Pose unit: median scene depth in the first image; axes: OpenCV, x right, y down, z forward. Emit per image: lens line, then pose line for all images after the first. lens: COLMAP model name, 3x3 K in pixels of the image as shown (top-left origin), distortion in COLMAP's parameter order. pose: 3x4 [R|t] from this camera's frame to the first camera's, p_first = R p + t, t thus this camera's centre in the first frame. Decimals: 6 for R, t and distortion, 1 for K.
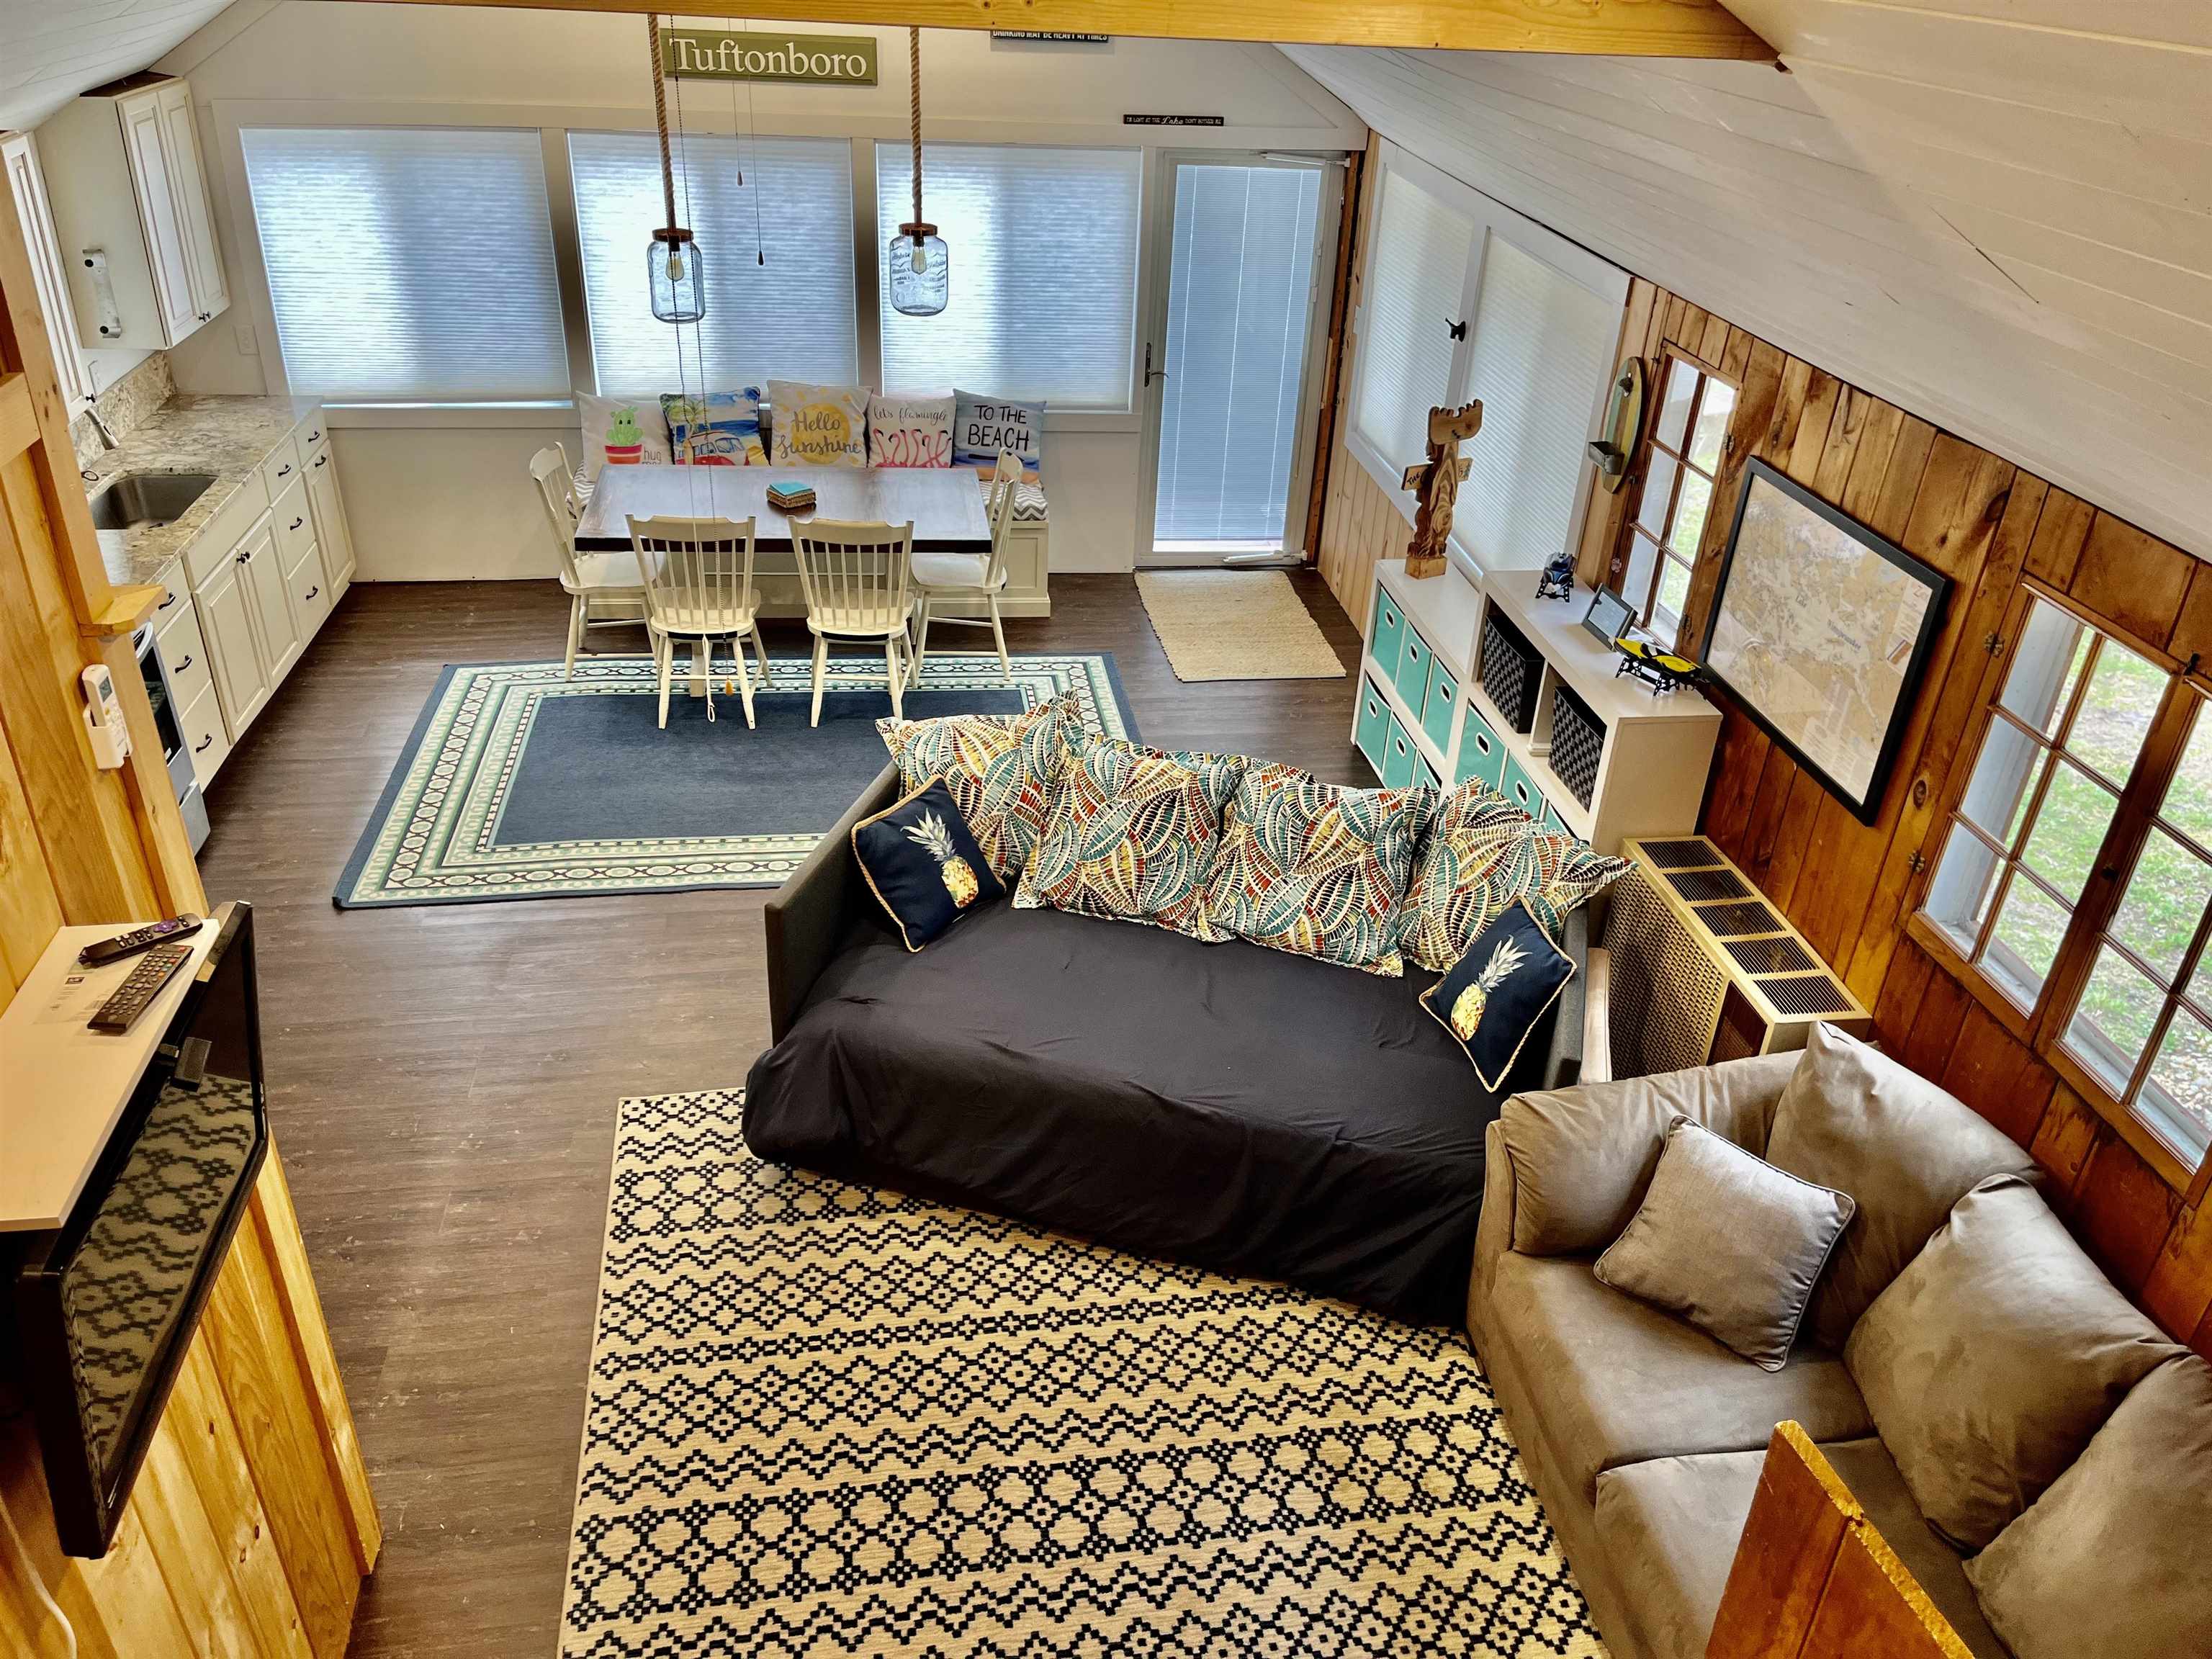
lens RADIAL K [[1719.1, 0, 1127.7], [0, 1719.1, 832.1], [0, 0, 1]] dist [0.082293, -0.136116]
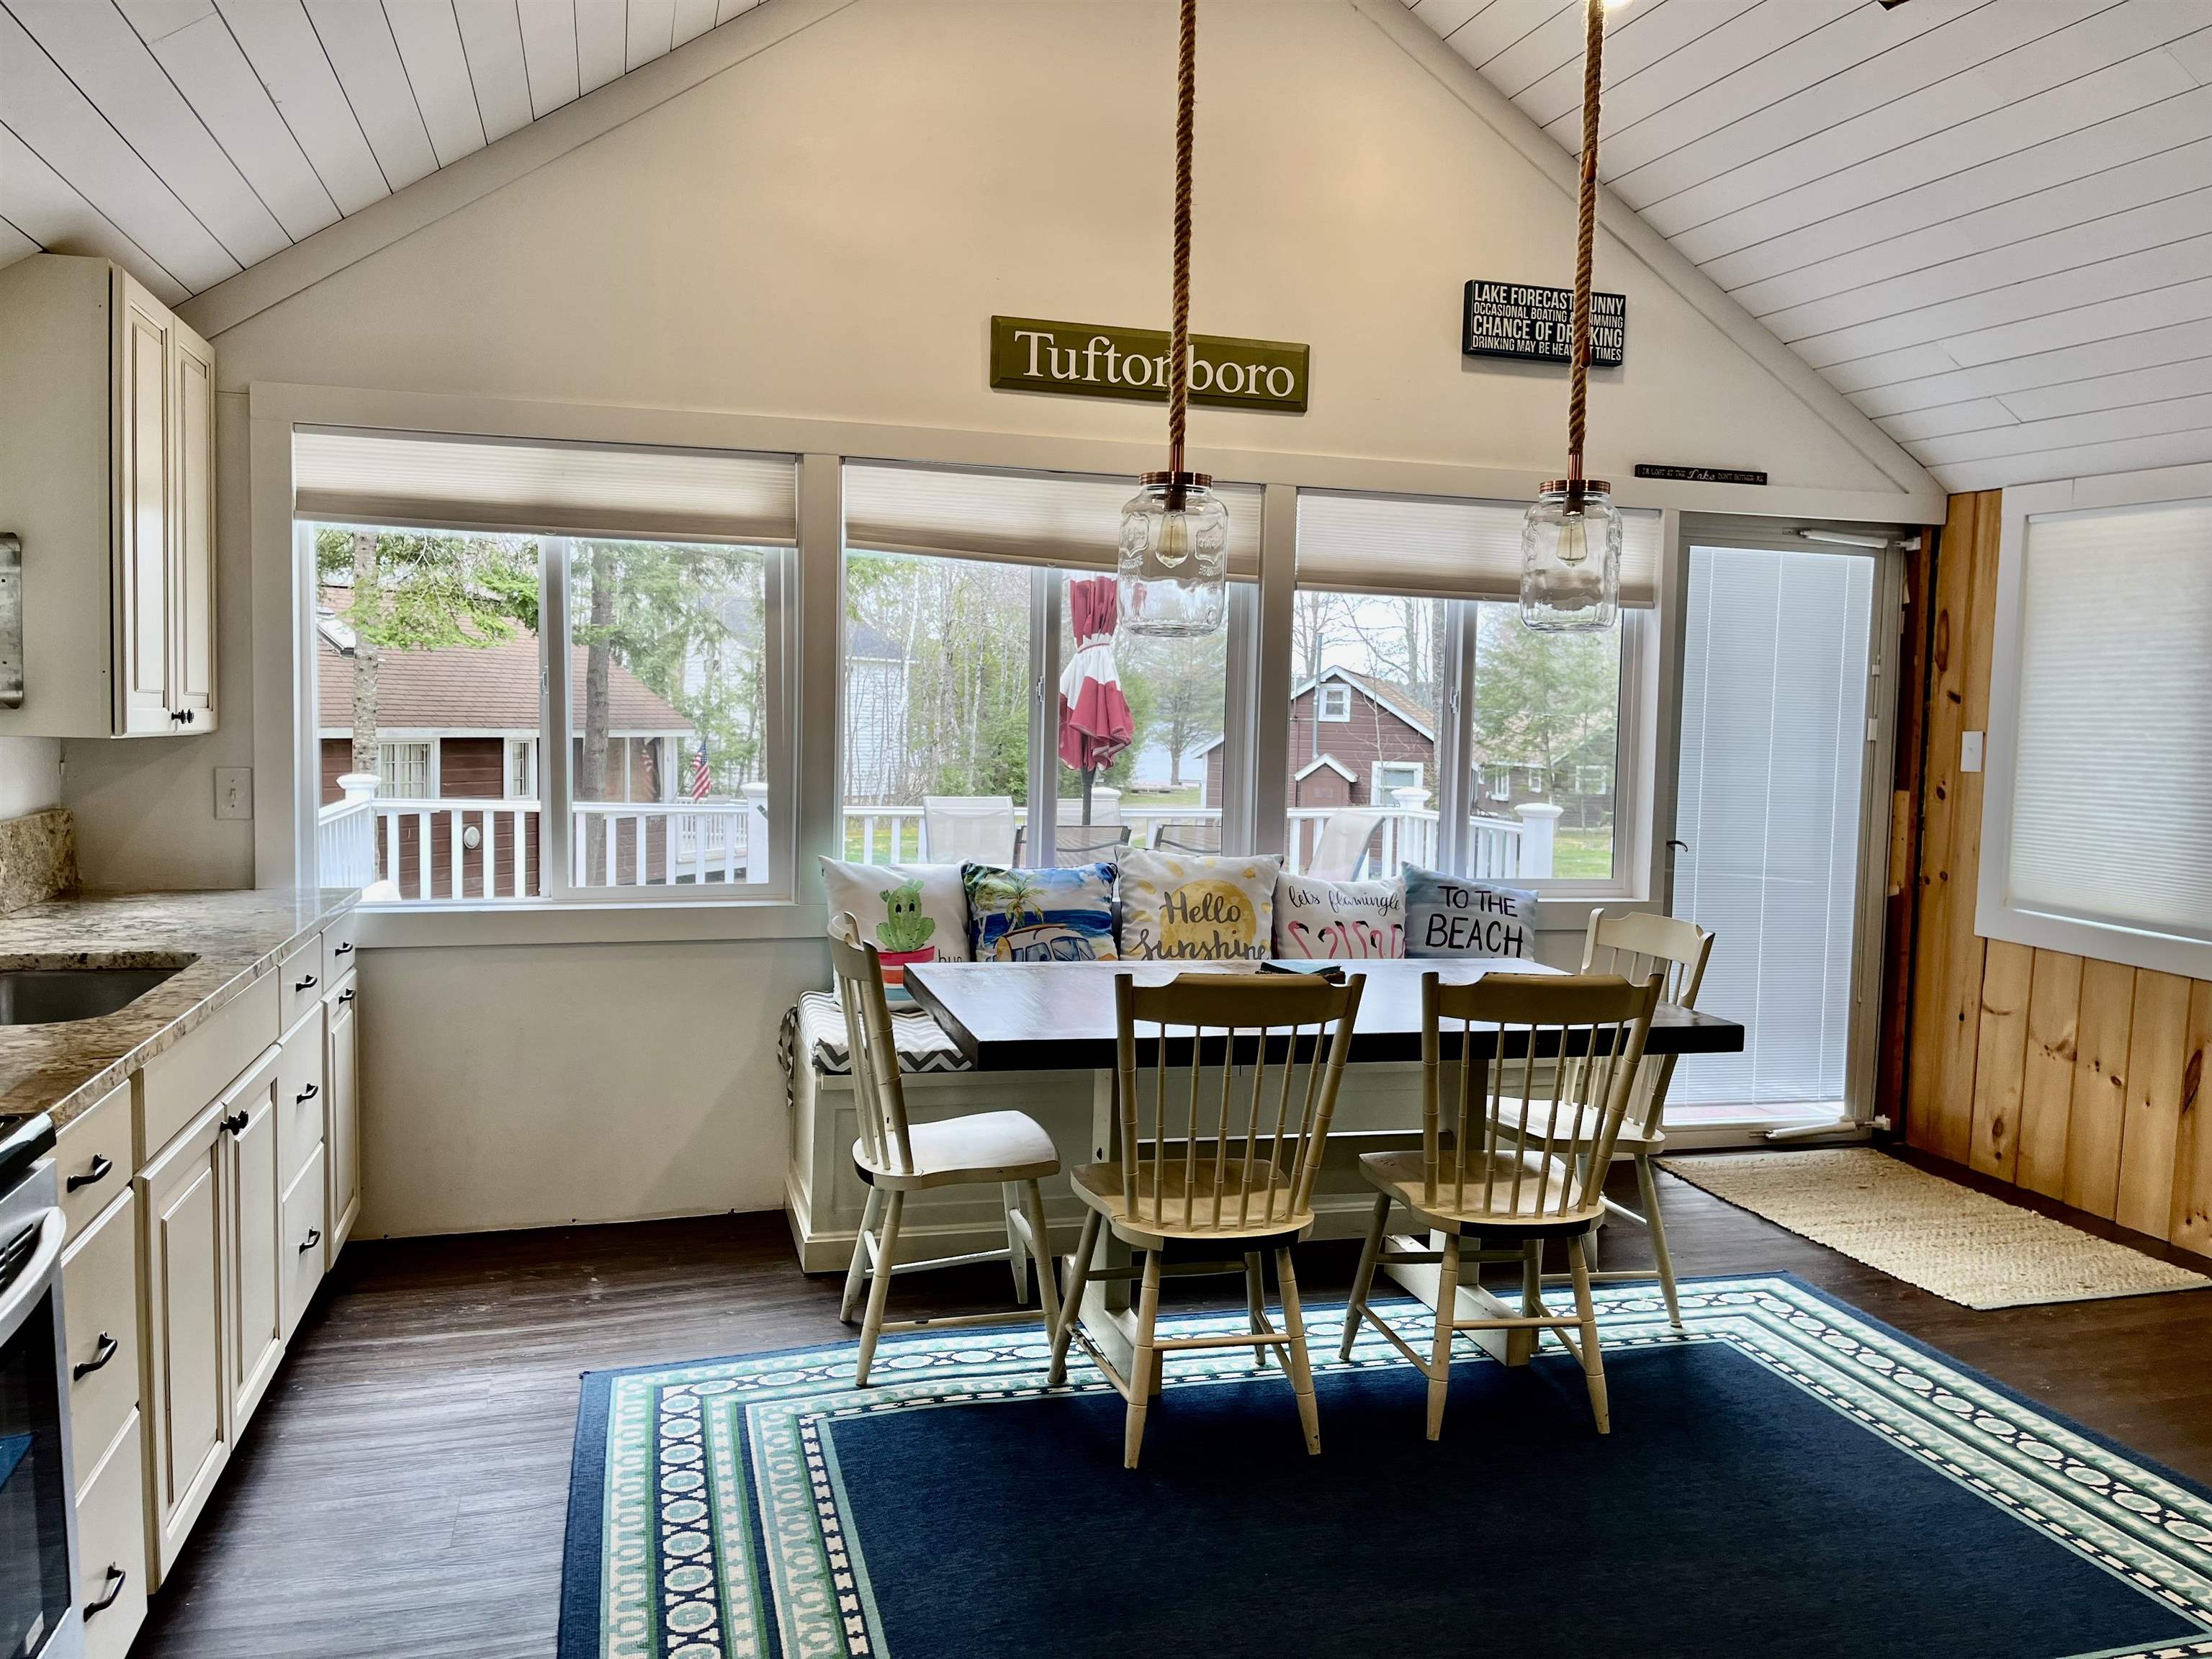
lens RADIAL K [[1695.6, 0, 1125.8], [0, 1695.6, 823.2], [0, 0, 1]] dist [0.061749, -0.065311]
pose [[0.990994, -0.029569, 0.130599, -0.457940], [0.081237, 0.908084, -0.410833, -0.040883], [-0.106447, 0.417743, 0.902308, 0.741286]]
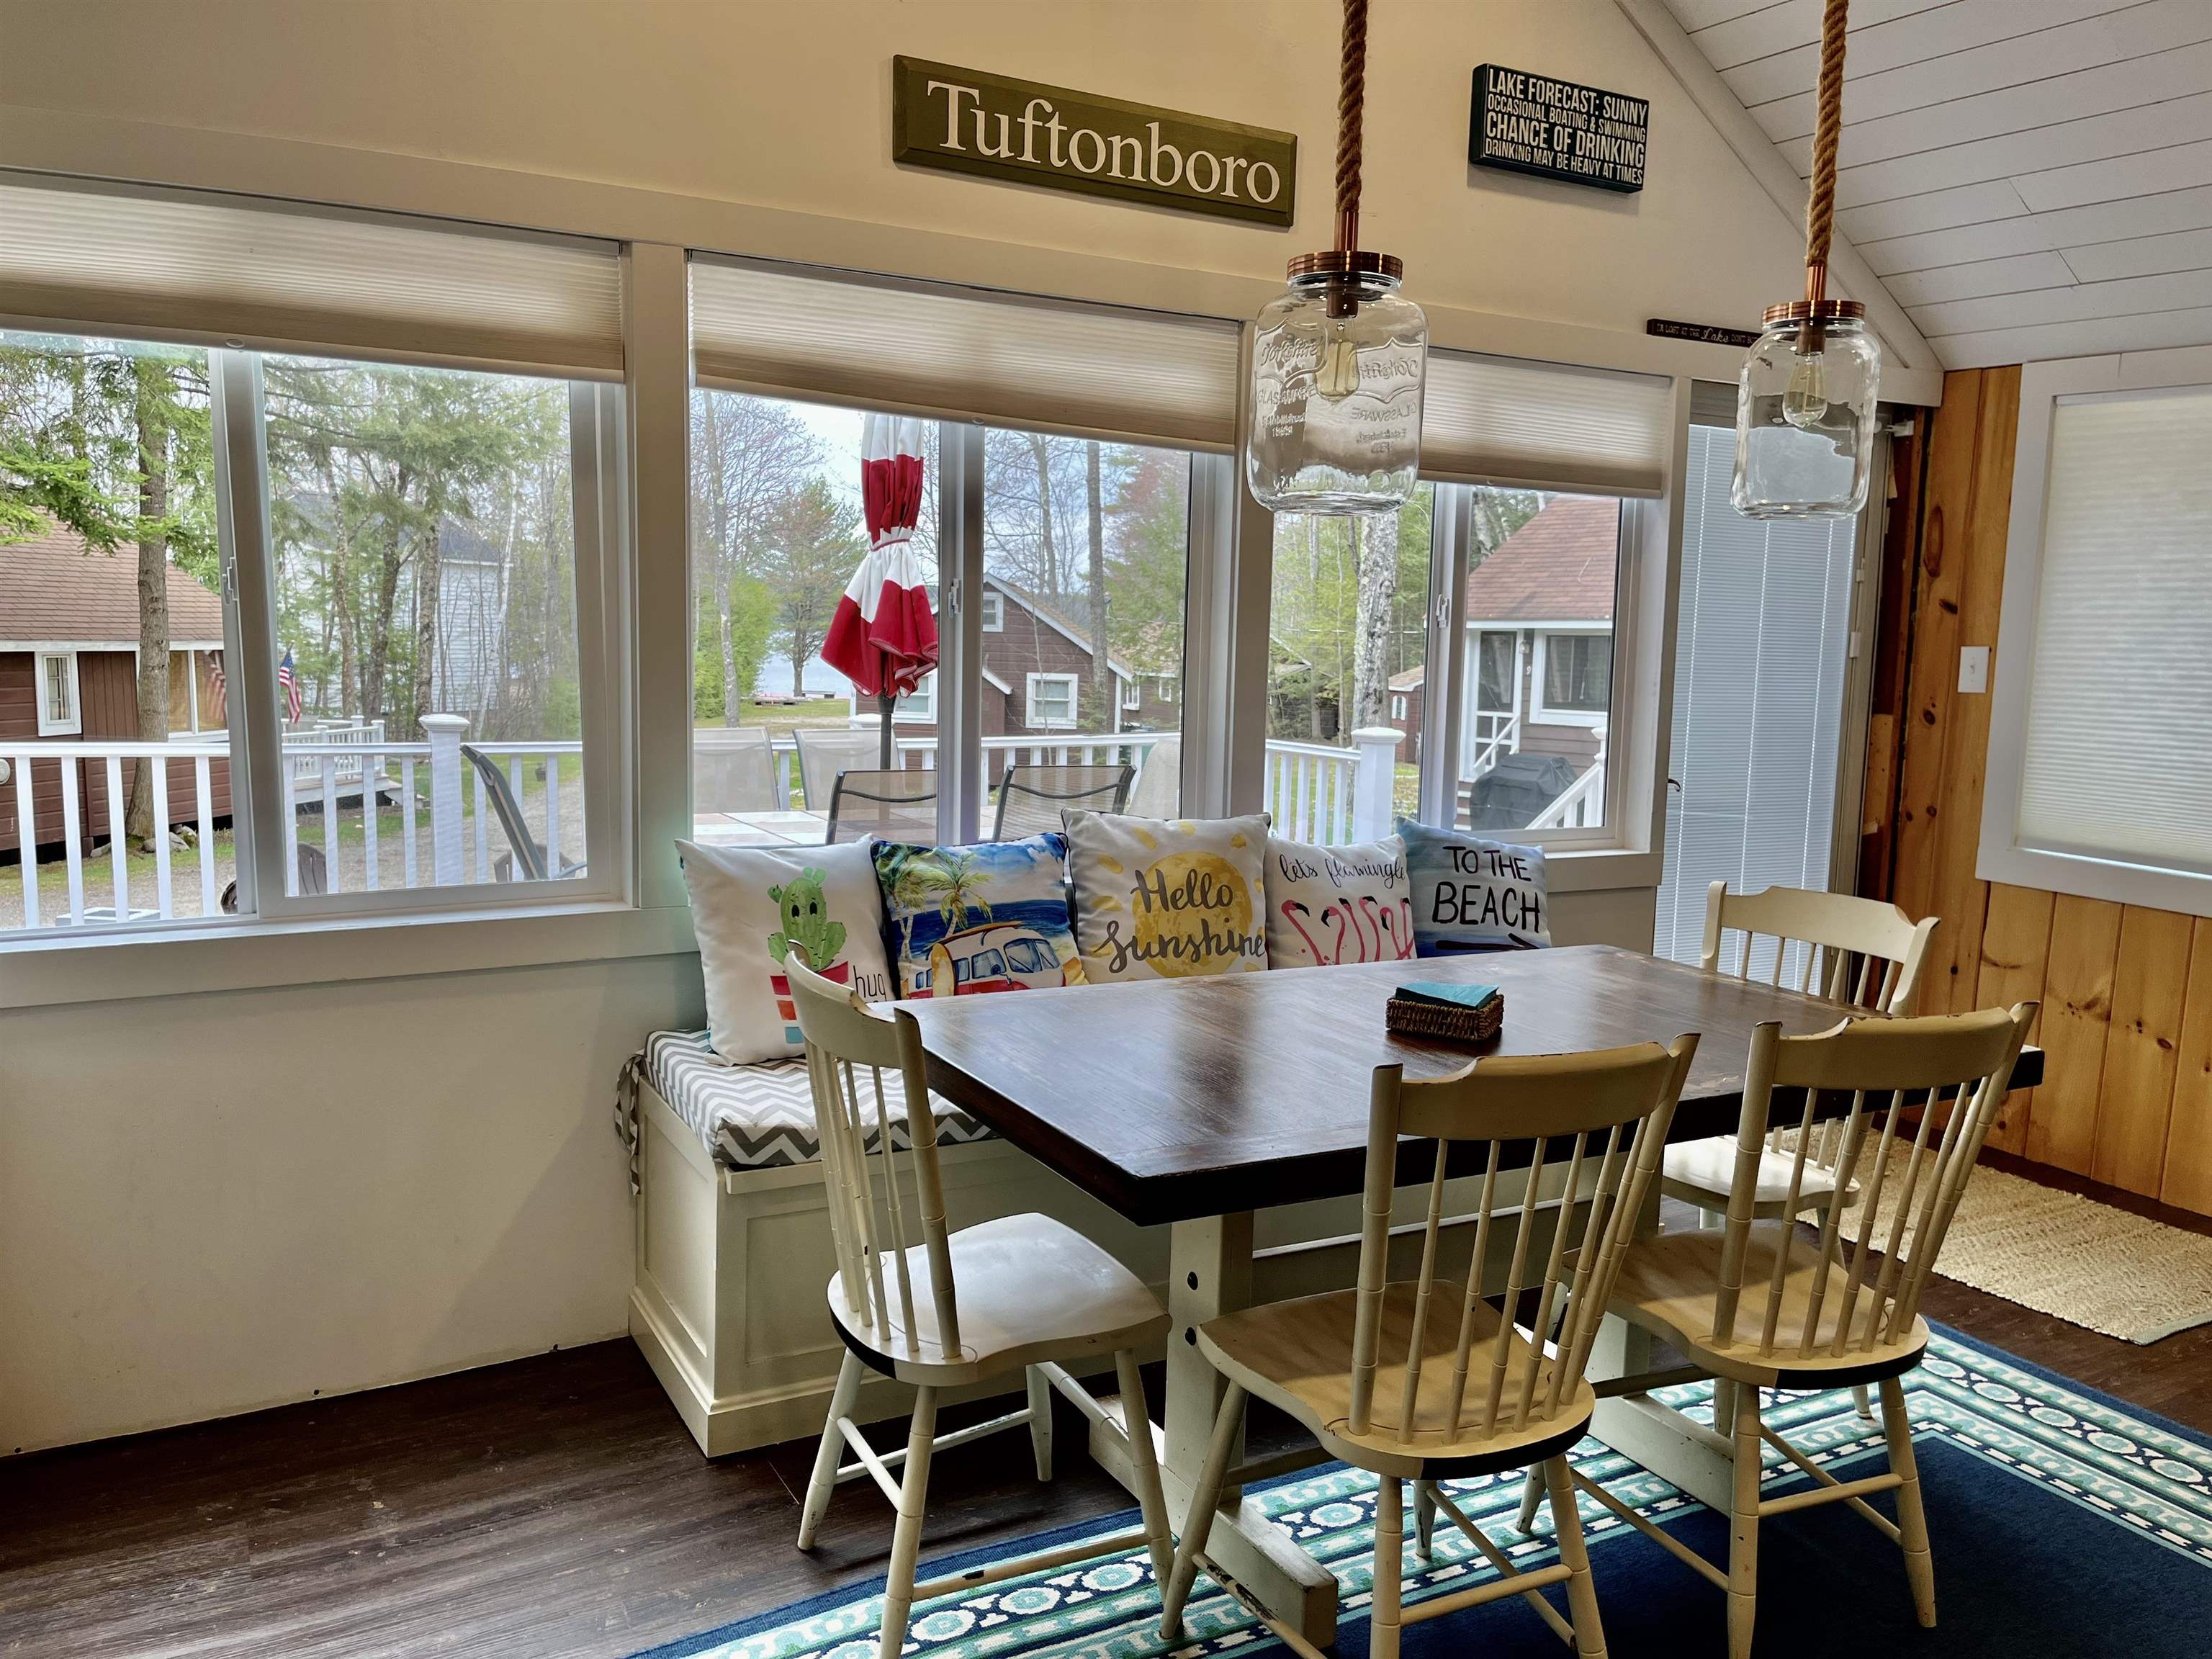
lens RADIAL K [[1679.6, 0, 1095.0], [0, 1679.6, 838.1], [0, 0, 1]] dist [0.063857, -0.072976]
pose [[0.939208, -0.066099, 0.336925, -0.566021], [0.181666, 0.928352, -0.324285, -0.181346], [-0.291350, 0.365779, 0.883924, 0.989141]]
